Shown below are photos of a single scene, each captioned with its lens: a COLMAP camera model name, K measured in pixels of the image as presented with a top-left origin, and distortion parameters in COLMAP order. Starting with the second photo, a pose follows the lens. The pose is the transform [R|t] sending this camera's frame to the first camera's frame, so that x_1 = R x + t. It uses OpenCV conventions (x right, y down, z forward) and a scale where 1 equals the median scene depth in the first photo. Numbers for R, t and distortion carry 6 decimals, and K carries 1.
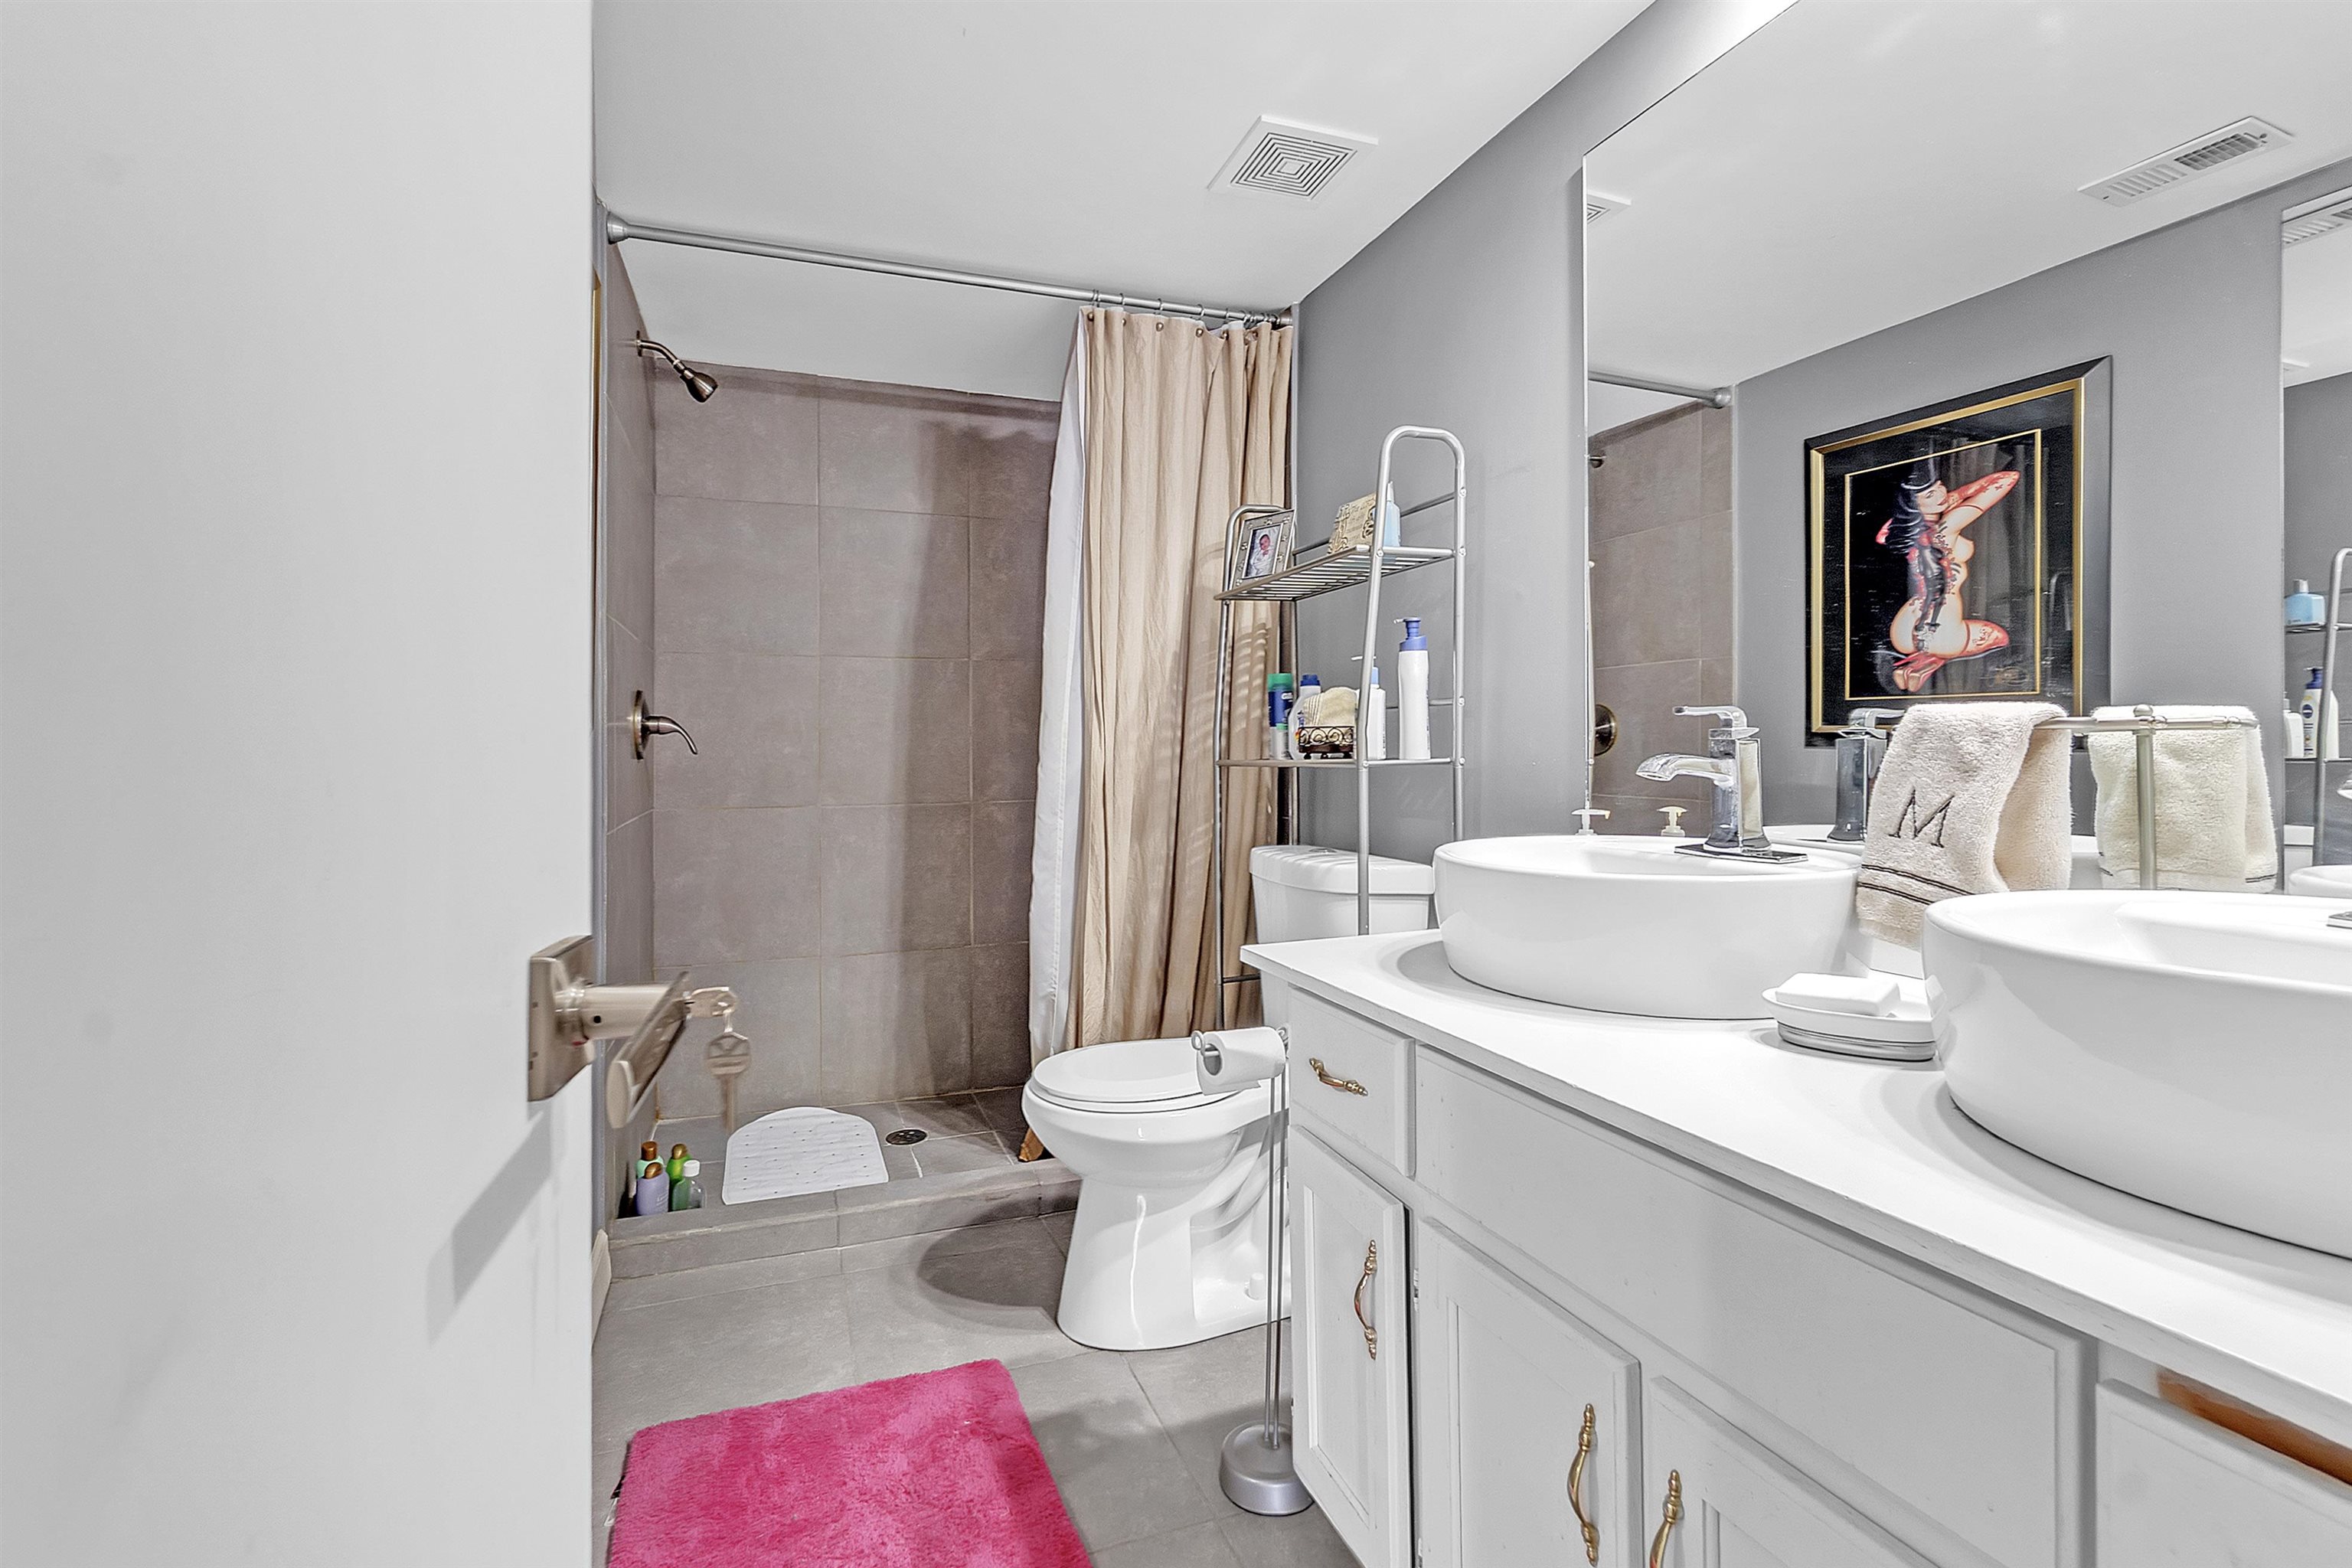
lens RADIAL K [[1059.3, 0, 1171.5], [0, 1059.3, 763.3], [0, 0, 1]] dist [0.001465, 0.000451]
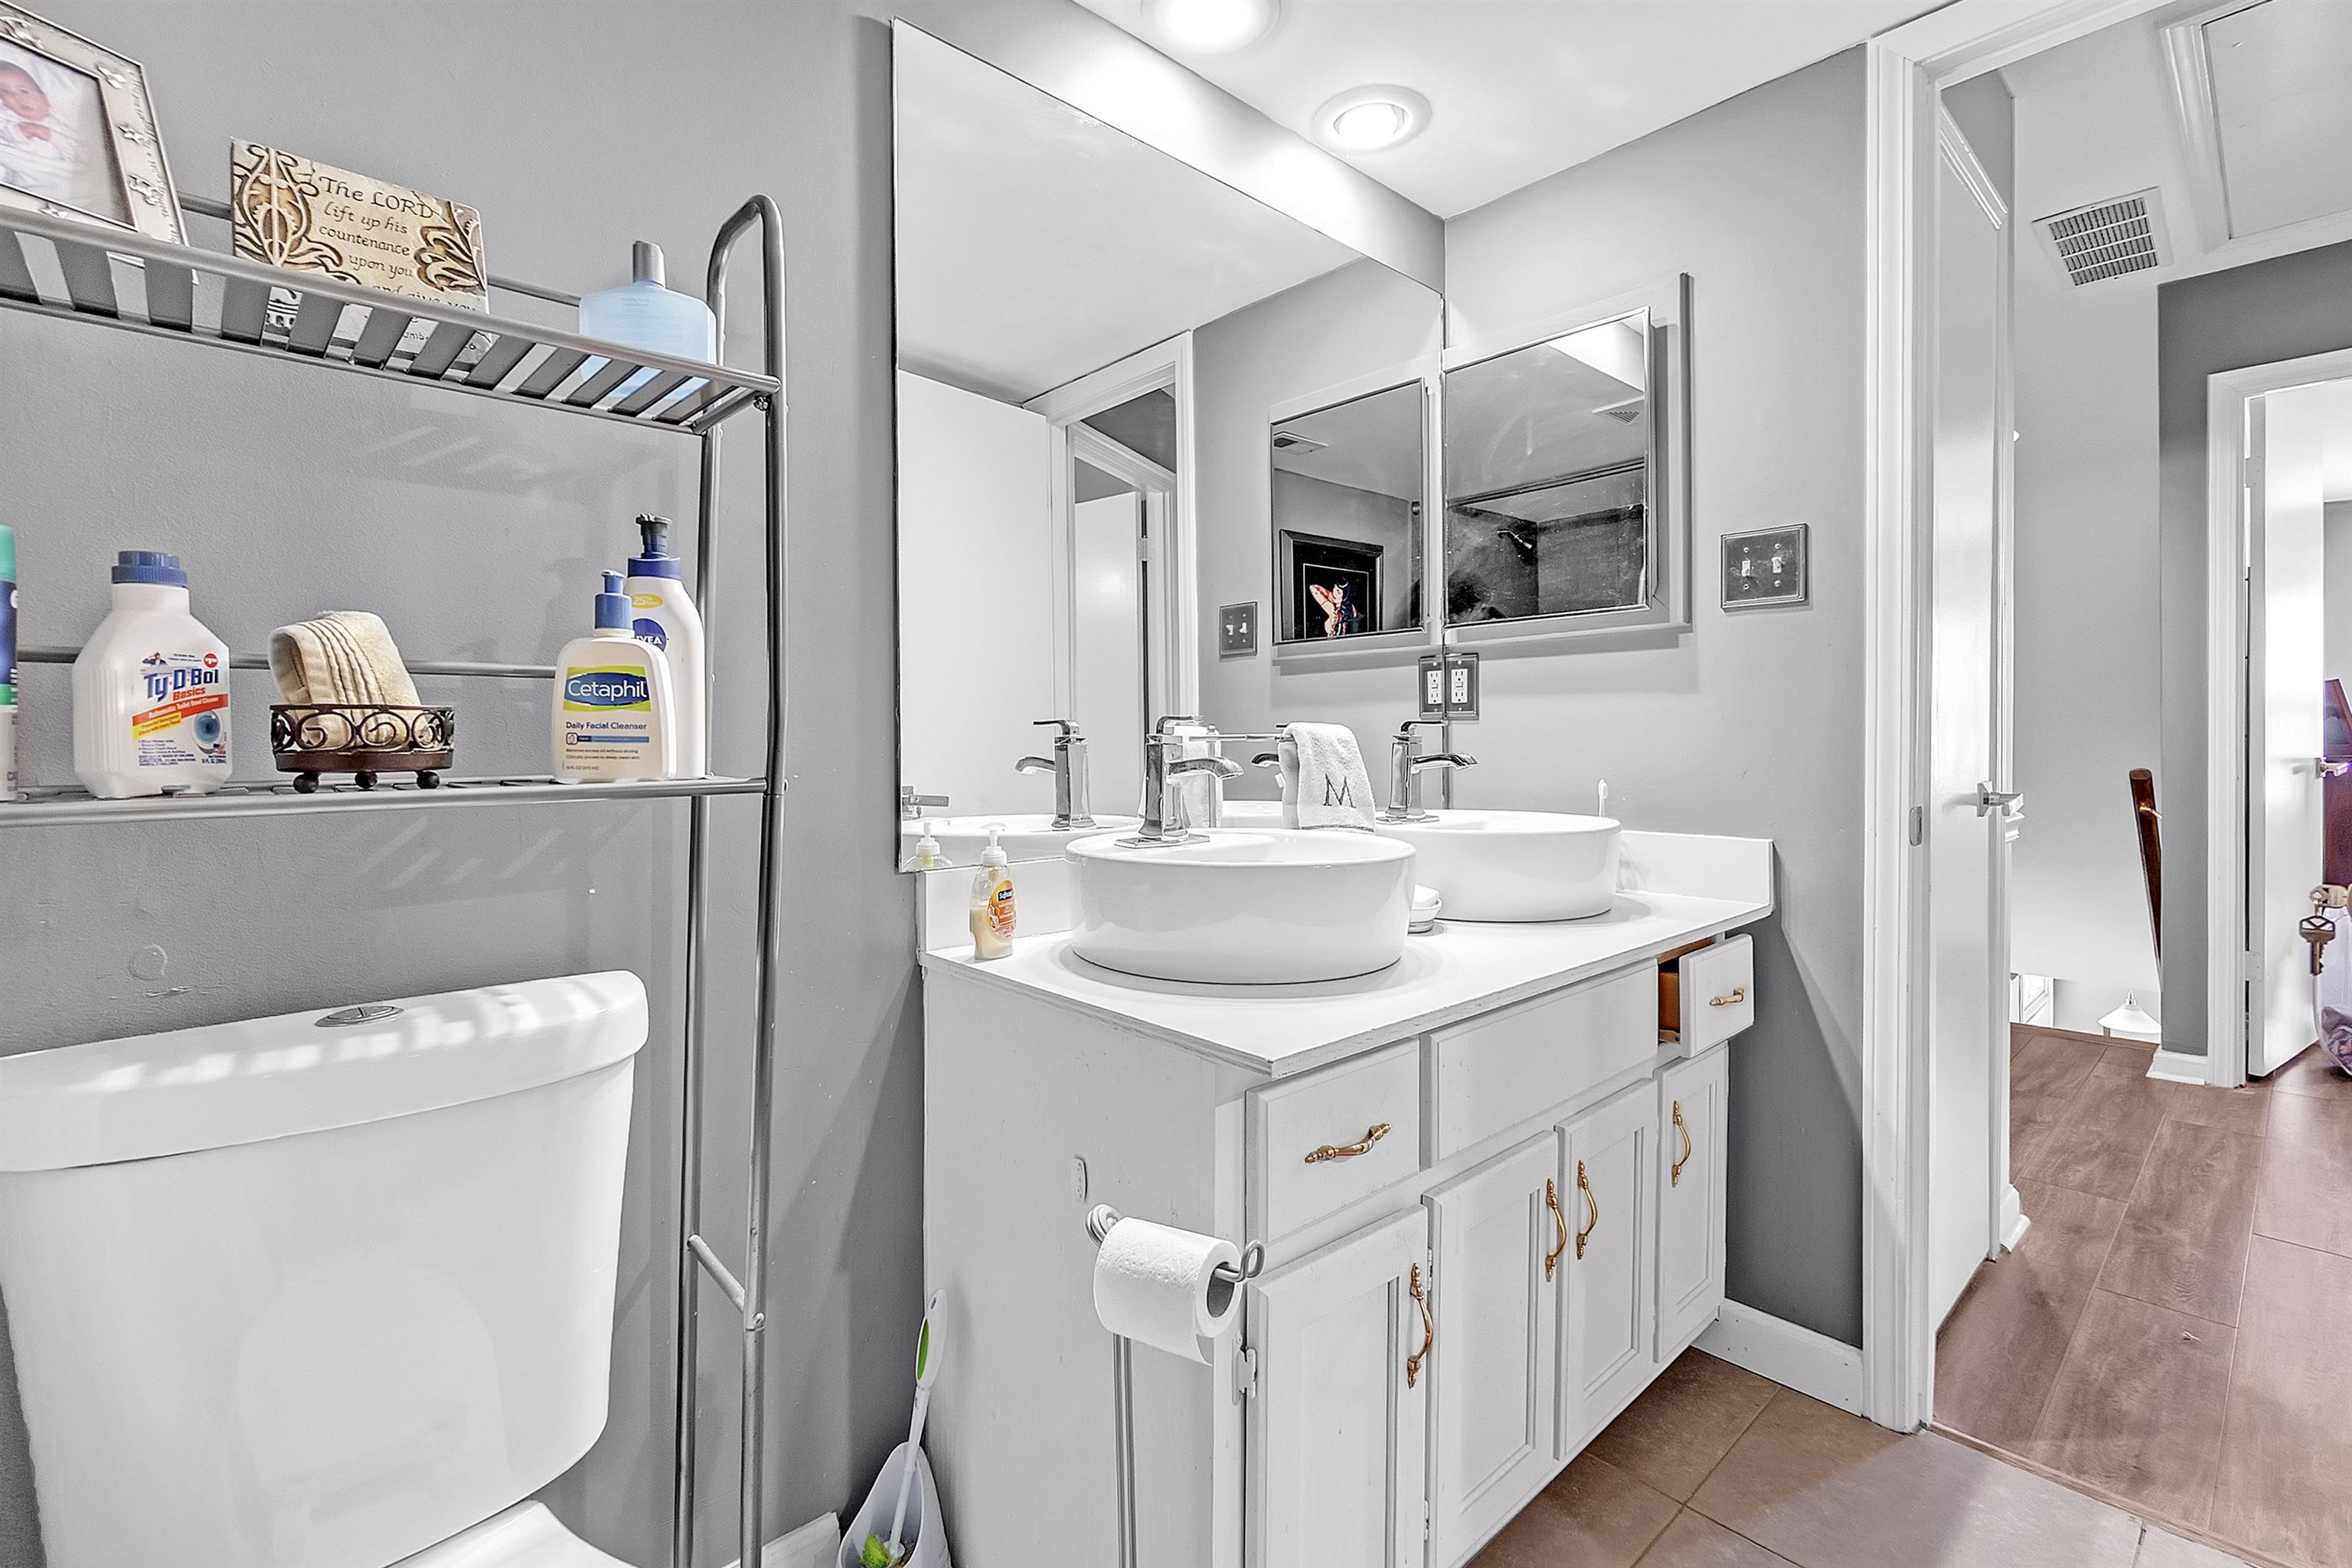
lens RADIAL K [[1059.3, 0, 1171.5], [0, 1059.3, 763.3], [0, 0, 1]] dist [0.001465, 0.000451]
pose [[-0.364979, -0.020605, 0.930788, -0.589236], [0.020733, 0.999327, 0.030252, -0.033764], [-0.930785, 0.030340, -0.364306, 1.487837]]
